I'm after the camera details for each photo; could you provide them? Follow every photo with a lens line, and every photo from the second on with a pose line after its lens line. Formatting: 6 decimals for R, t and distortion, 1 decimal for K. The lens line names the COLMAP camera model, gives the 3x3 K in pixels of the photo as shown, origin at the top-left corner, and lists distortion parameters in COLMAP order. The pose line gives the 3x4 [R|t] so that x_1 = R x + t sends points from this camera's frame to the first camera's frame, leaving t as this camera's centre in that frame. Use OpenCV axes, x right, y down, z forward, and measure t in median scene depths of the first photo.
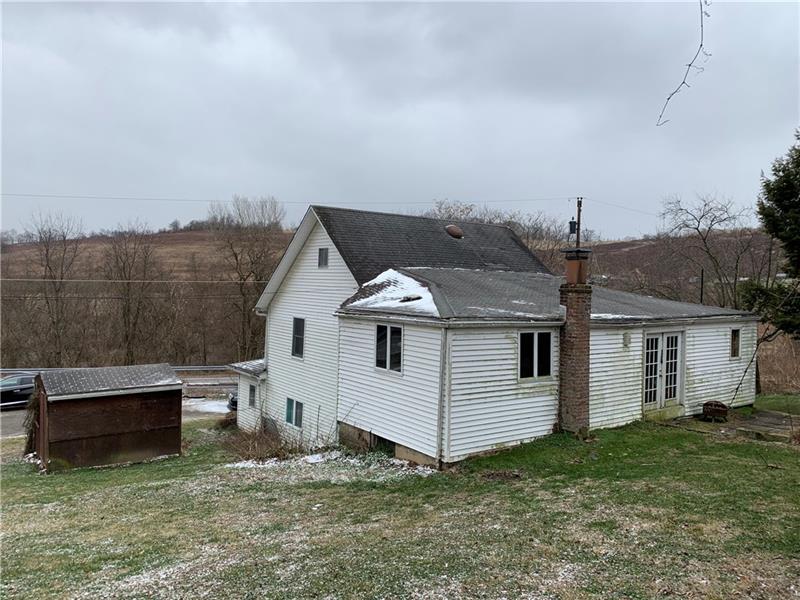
lens RADIAL K [[604.2, 0, 400.0], [0, 604.2, 300.0], [0, 0, 1]] dist [0.074859, -0.135114]
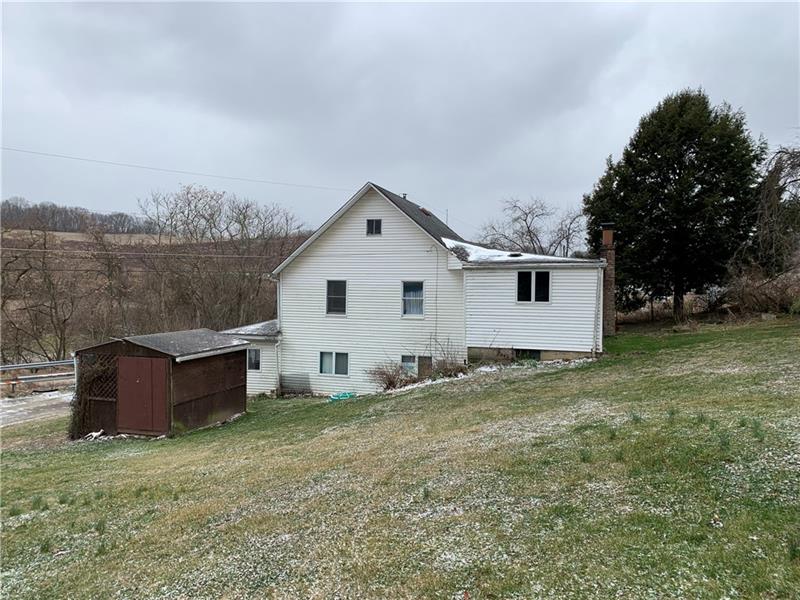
lens RADIAL K [[604.9, 0, 391.9], [0, 604.9, 299.1], [0, 0, 1]] dist [0.048936, -0.005159]
pose [[0.814889, -0.029166, 0.578883, -0.934945], [0.027010, 0.999559, 0.012338, 0.067987], [-0.578987, 0.005582, 0.815317, 0.010475]]
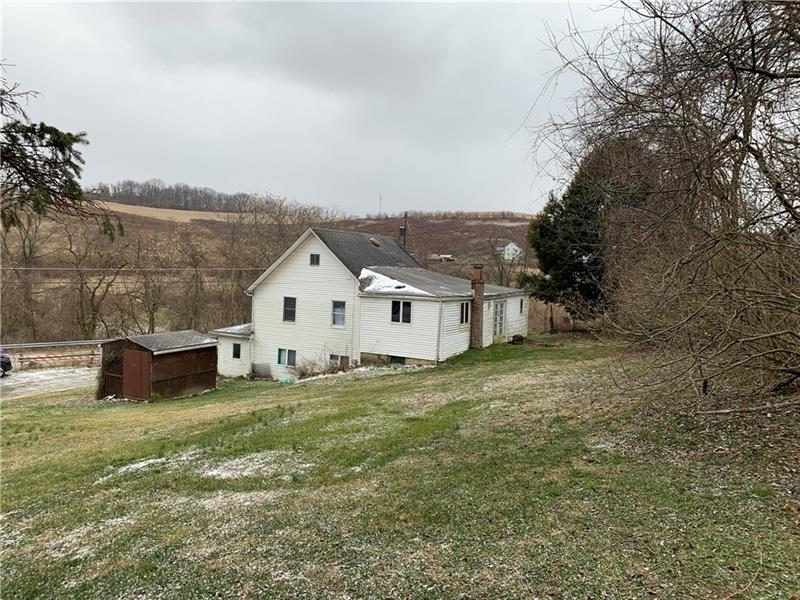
lens RADIAL K [[604.2, 0, 400.0], [0, 604.2, 300.0], [0, 0, 1]] dist [0.074859, -0.135114]
pose [[0.901214, -0.018877, 0.432963, -0.741339], [-0.000799, 0.998977, 0.045216, -0.042897], [-0.433374, -0.041095, 0.900277, -0.677458]]
